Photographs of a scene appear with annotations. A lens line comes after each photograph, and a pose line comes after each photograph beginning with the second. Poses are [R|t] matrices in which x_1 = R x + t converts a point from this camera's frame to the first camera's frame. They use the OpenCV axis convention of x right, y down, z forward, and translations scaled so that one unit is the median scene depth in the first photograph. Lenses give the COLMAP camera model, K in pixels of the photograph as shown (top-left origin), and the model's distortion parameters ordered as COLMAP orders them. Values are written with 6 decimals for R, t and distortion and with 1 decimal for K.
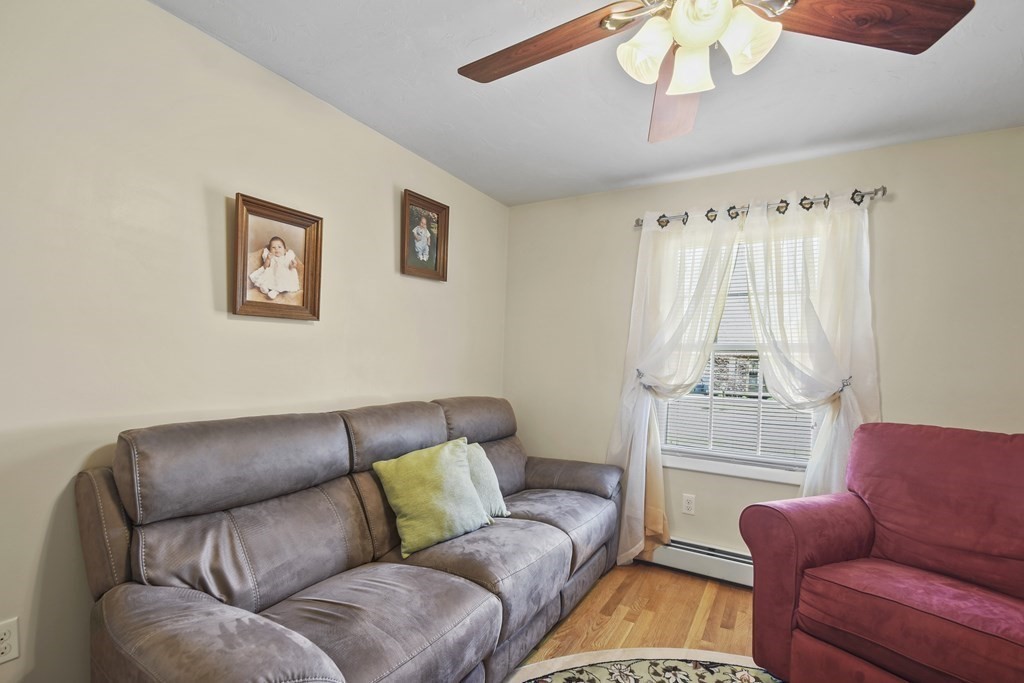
lens RADIAL K [[459.4, 0, 470.6], [0, 459.4, 364.9], [0, 0, 1]] dist [-0.003786, -0.009666]
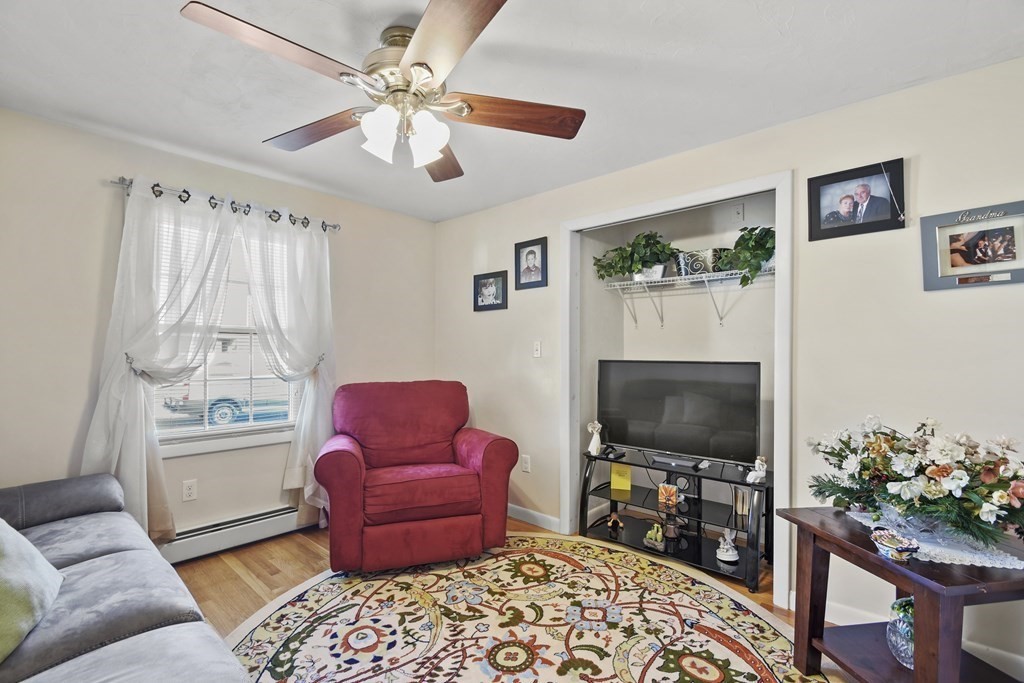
lens RADIAL K [[459.4, 0, 508.1], [0, 459.4, 345.0], [0, 0, 1]] dist [-0.003786, -0.009666]
pose [[0.172754, -0.002491, 0.984962, -0.443268], [0.012904, 0.999917, 0.000265, 0.004640], [-0.984881, 0.012664, 0.172771, 0.199089]]
